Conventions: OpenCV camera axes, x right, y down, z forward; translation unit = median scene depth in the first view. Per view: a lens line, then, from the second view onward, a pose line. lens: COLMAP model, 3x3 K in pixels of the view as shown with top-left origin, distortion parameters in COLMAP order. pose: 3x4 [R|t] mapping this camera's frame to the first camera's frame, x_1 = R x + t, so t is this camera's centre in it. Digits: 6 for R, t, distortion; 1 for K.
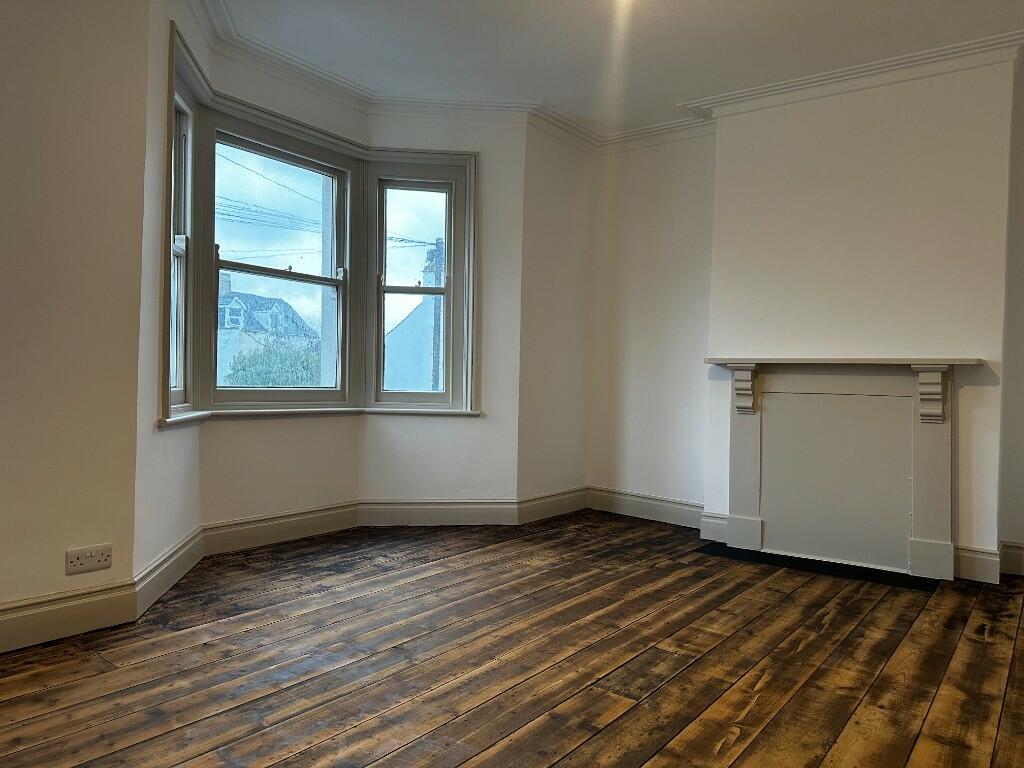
lens RADIAL K [[730.8, 0, 512.0], [0, 730.8, 384.0], [0, 0, 1]] dist [0.095674, -0.098150]
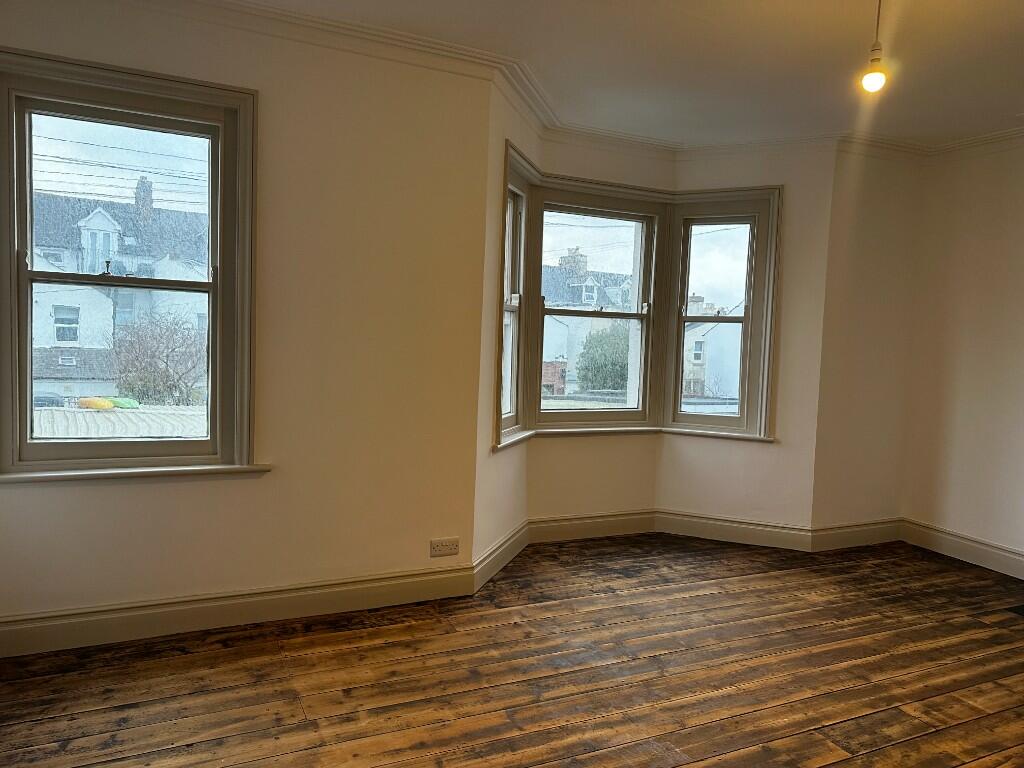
lens RADIAL K [[730.8, 0, 512.0], [0, 730.8, 384.0], [0, 0, 1]] dist [0.095674, -0.098150]
pose [[0.894209, 0.035501, -0.446240, 0.124949], [-0.018108, 0.998903, 0.043183, -0.108414], [0.447283, -0.030534, 0.893871, -0.138126]]
